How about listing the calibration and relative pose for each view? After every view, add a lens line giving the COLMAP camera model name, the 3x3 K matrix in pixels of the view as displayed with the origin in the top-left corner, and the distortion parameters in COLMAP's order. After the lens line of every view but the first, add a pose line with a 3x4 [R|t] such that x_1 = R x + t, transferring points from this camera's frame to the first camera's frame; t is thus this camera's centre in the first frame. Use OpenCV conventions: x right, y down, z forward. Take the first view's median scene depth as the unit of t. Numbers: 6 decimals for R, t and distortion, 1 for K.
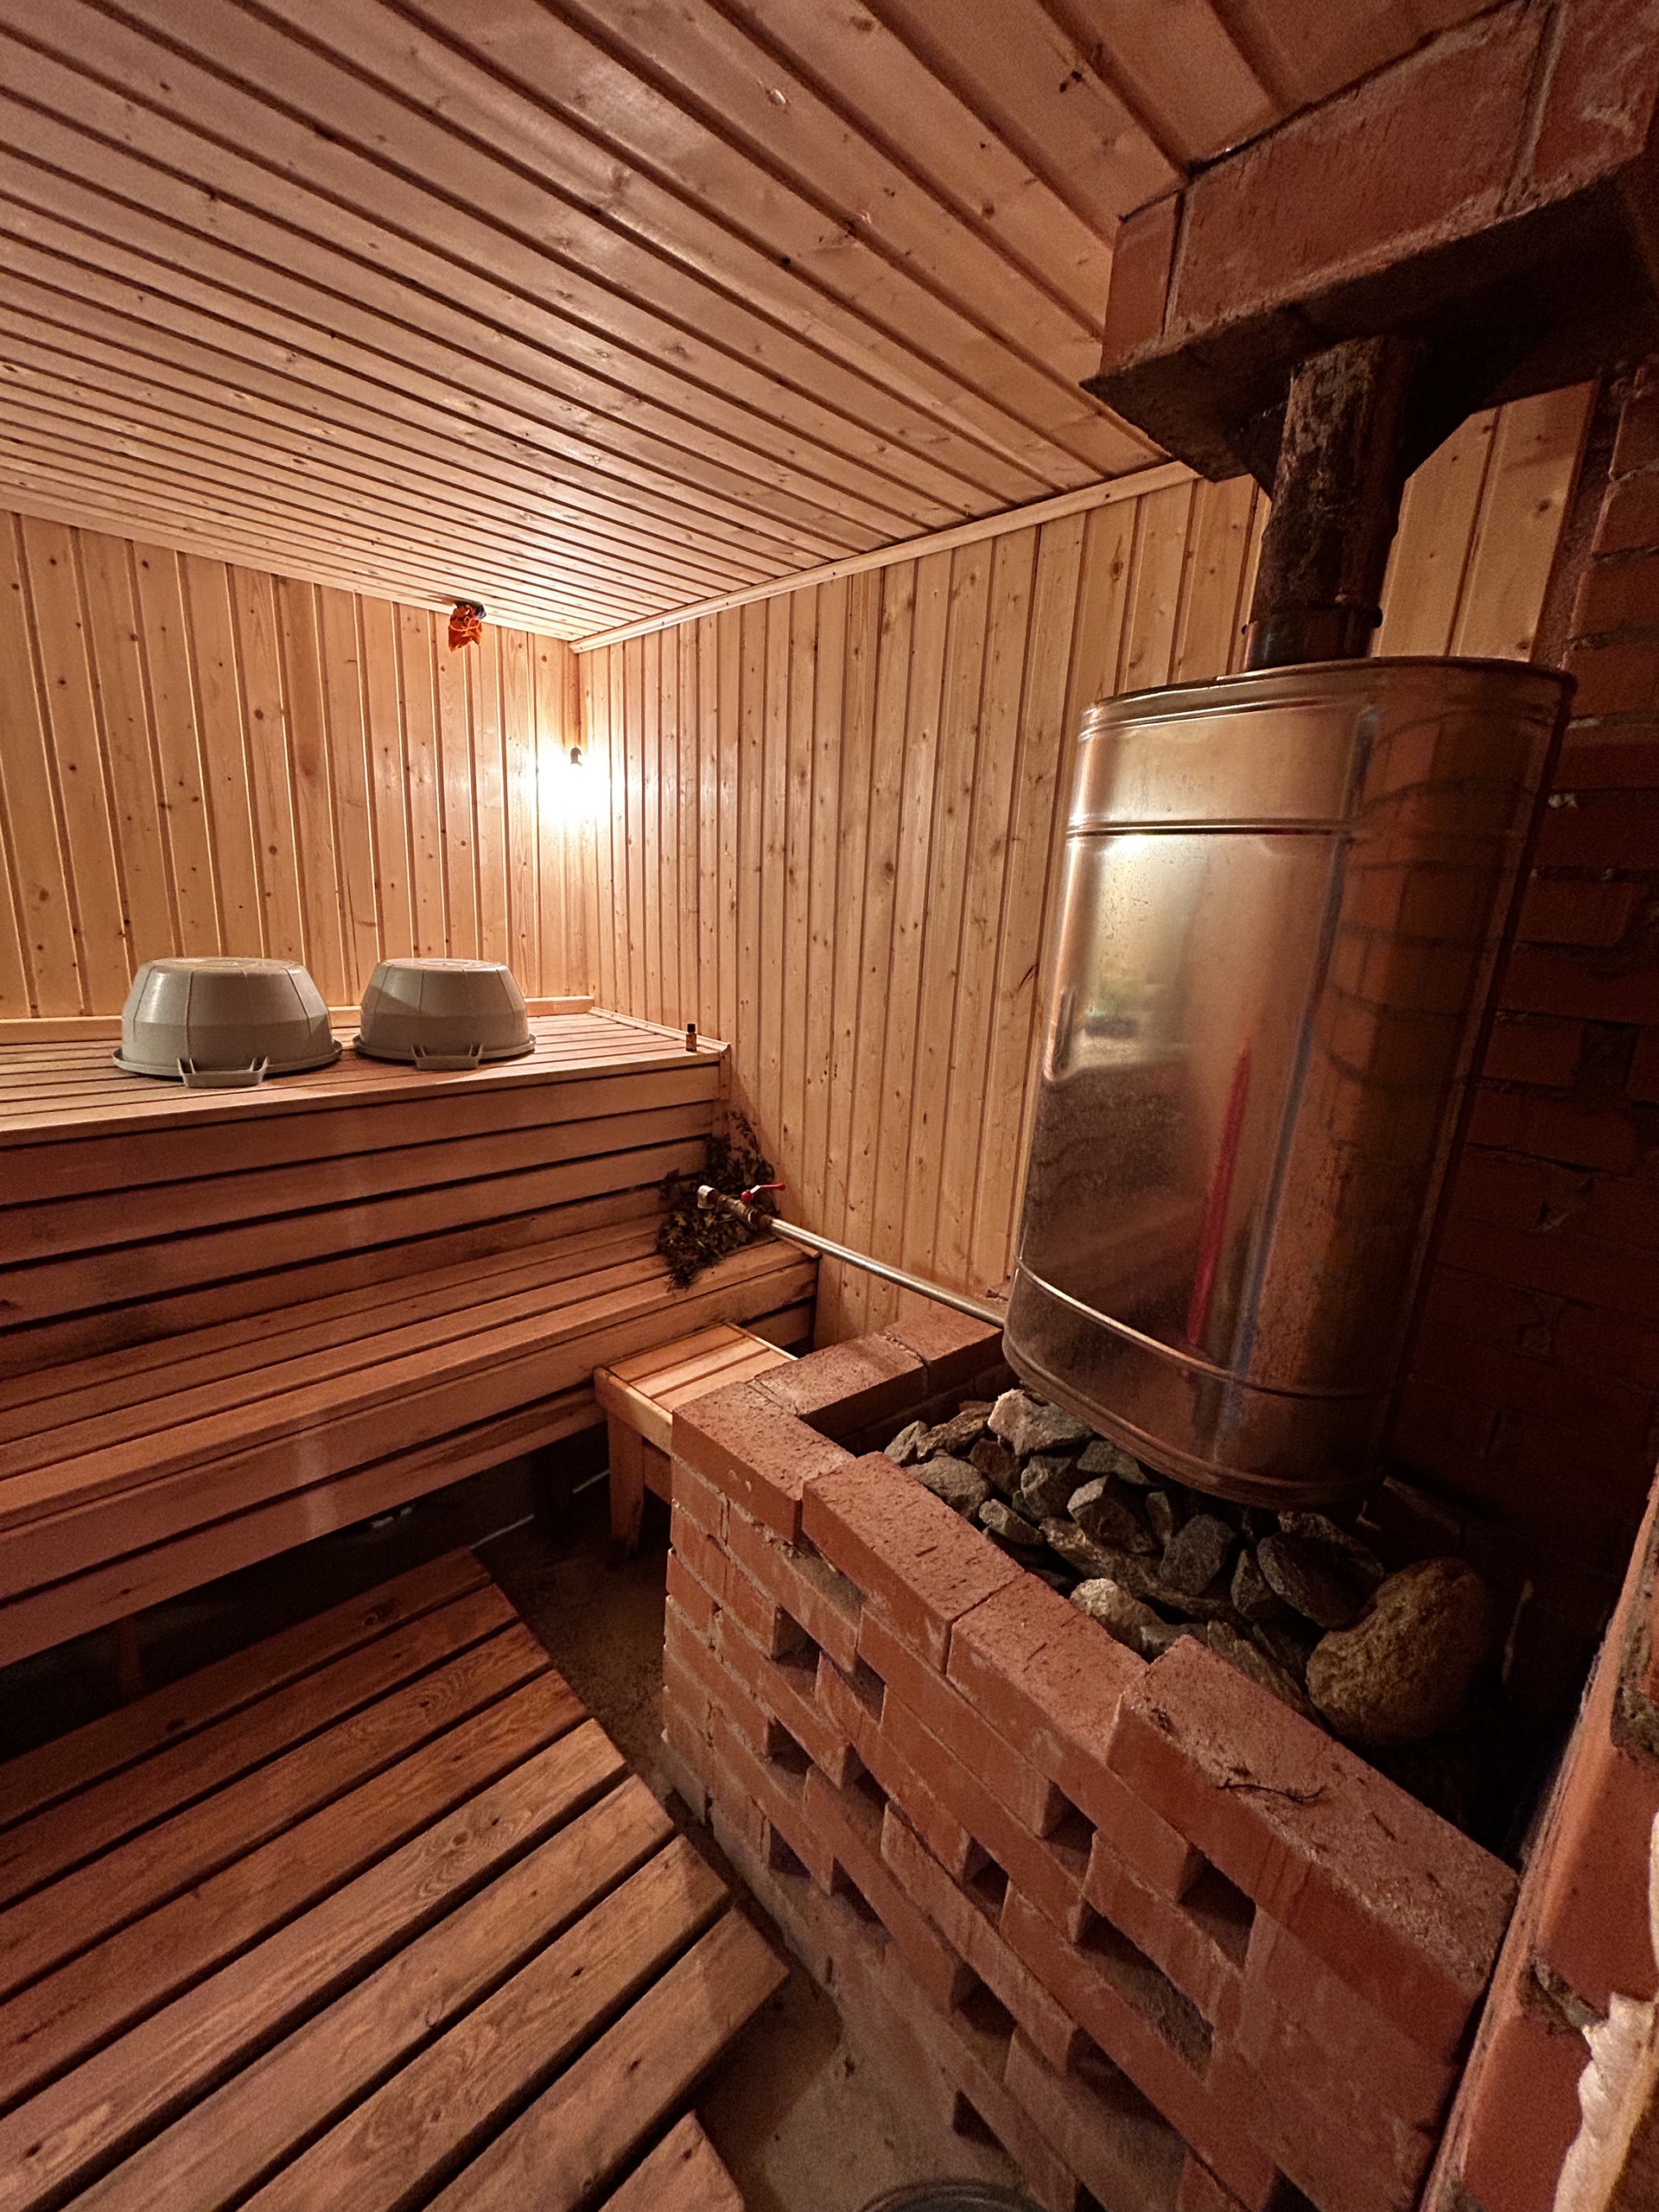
lens RADIAL K [[891.0, 0, 830.4], [0, 891.0, 1110.3], [0, 0, 1]] dist [-0.003468, 0.001495]
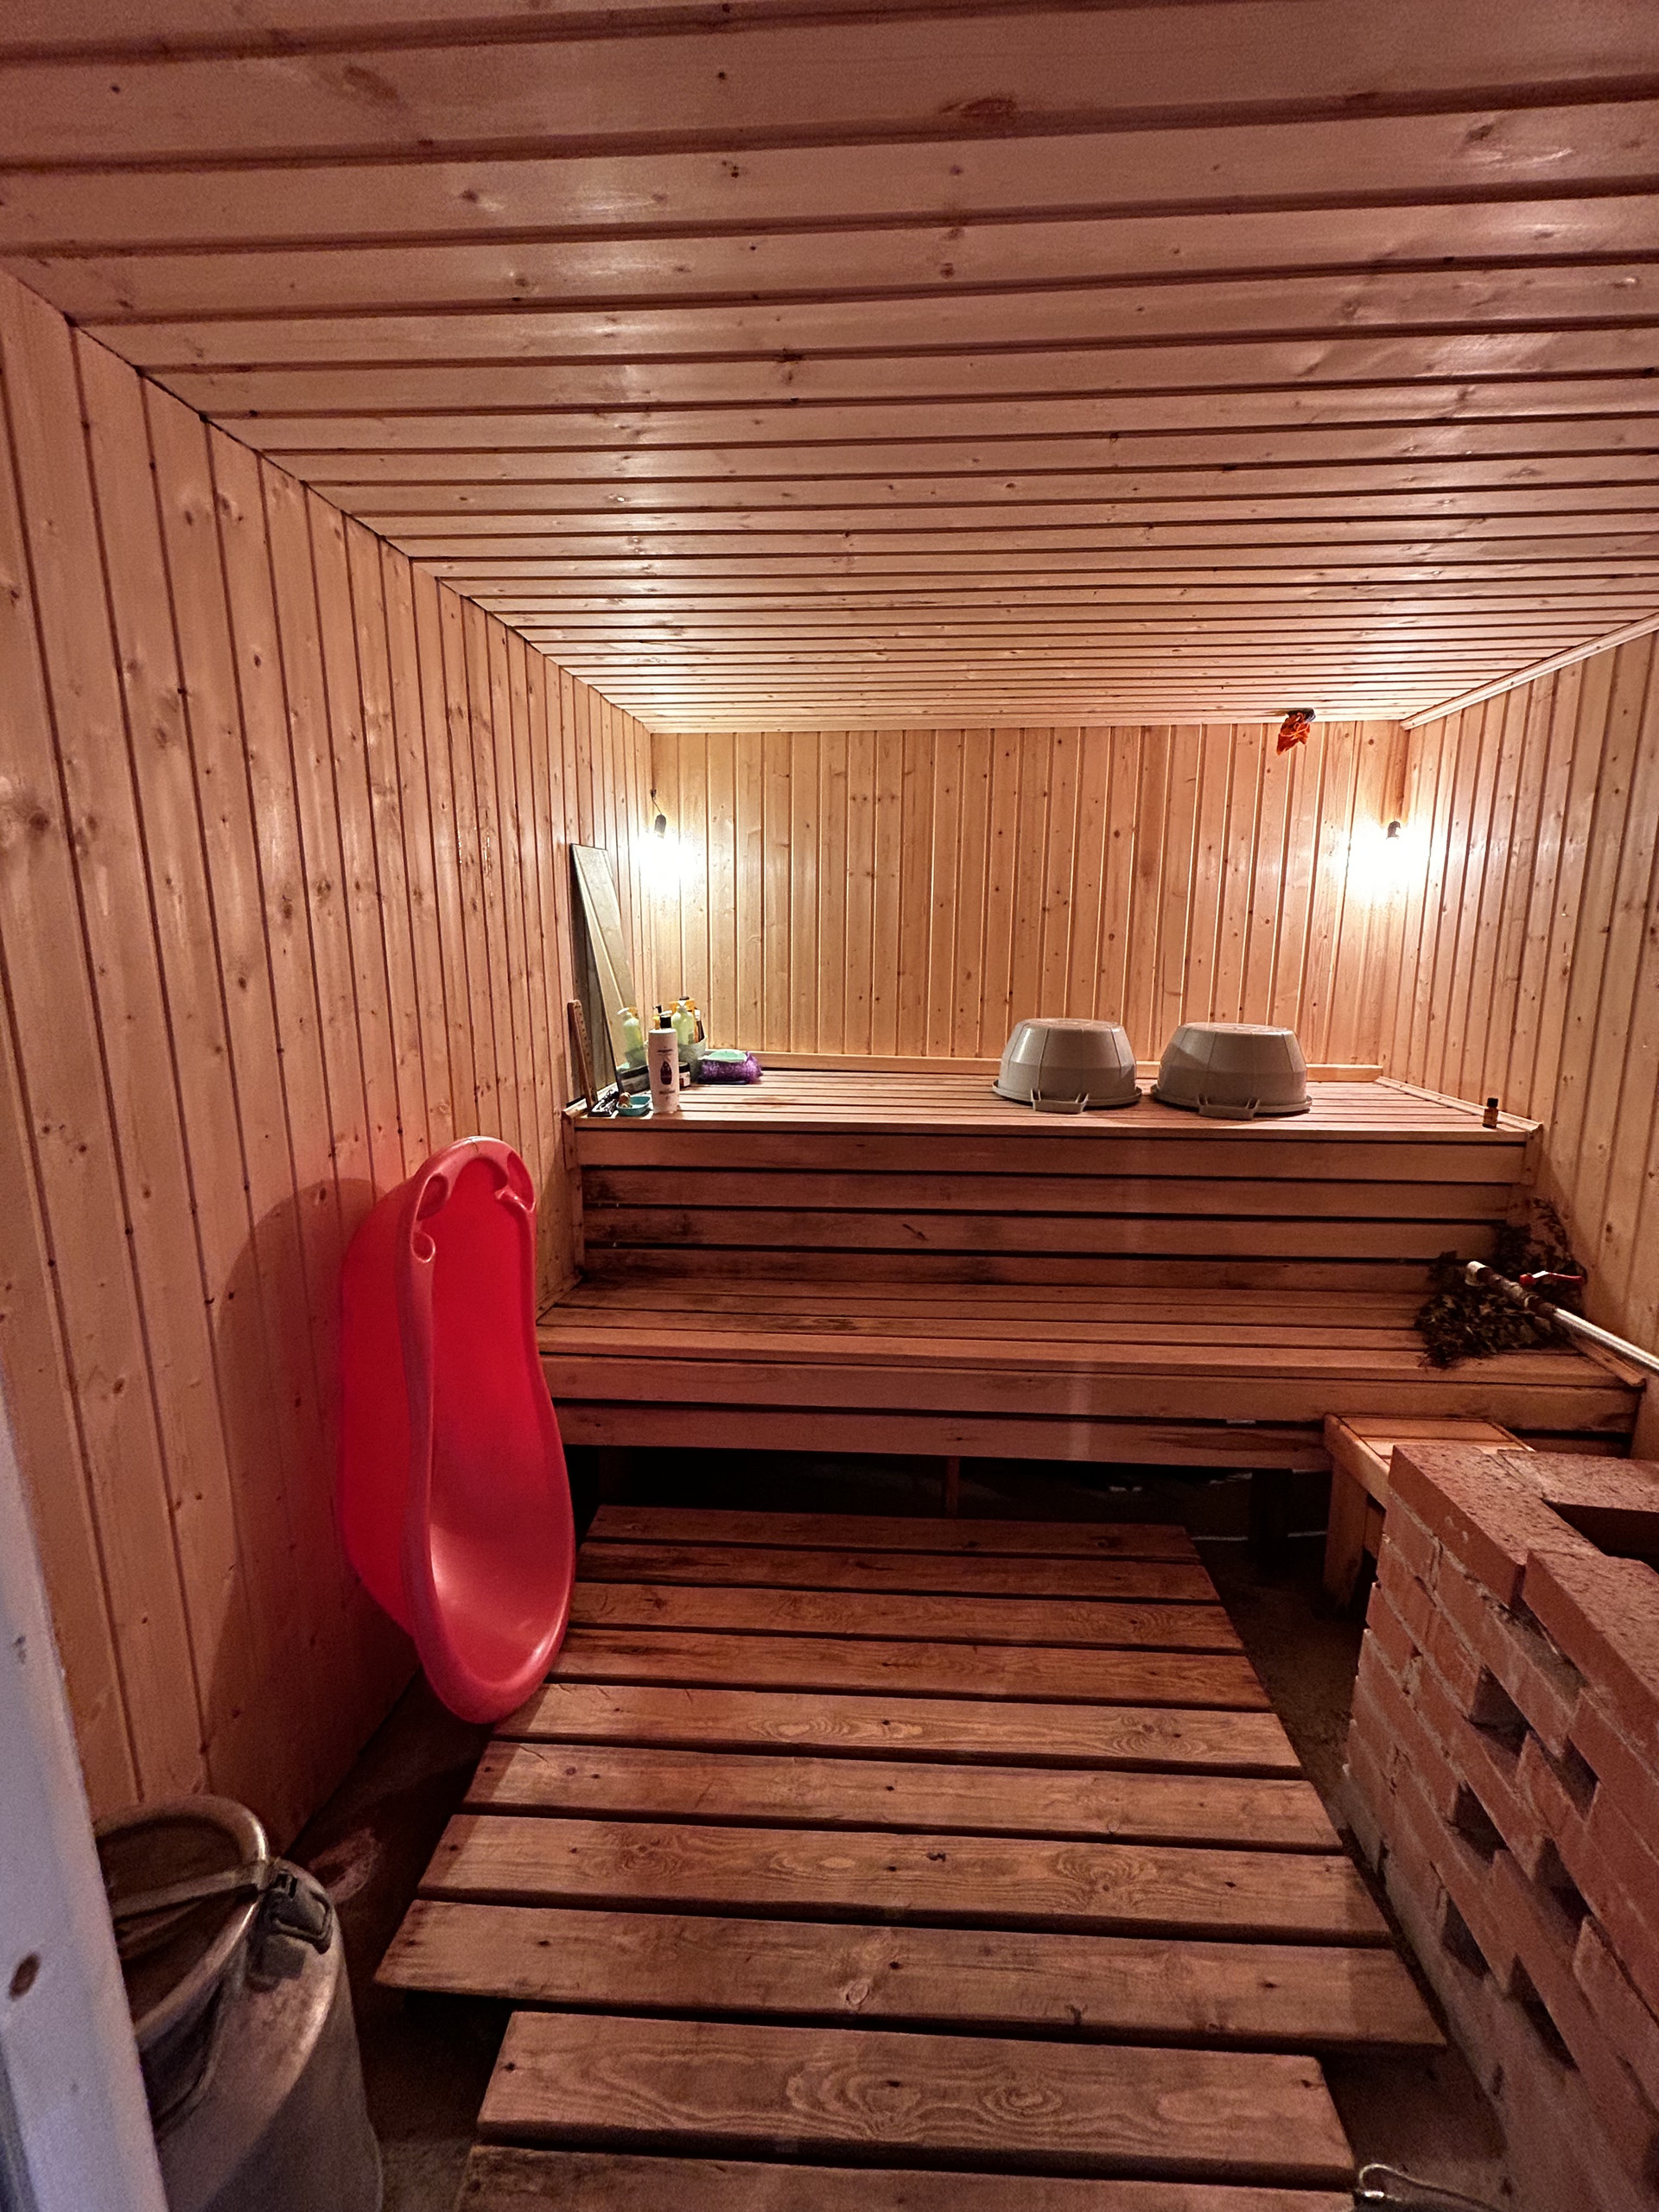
lens RADIAL K [[891.0, 0, 835.9], [0, 891.0, 1104.4], [0, 0, 1]] dist [-0.003468, 0.001495]
pose [[0.678942, 0.085445, -0.729203, 0.077698], [-0.147342, 0.988856, -0.021316, 0.041875], [0.719256, 0.121914, 0.683965, -0.175909]]
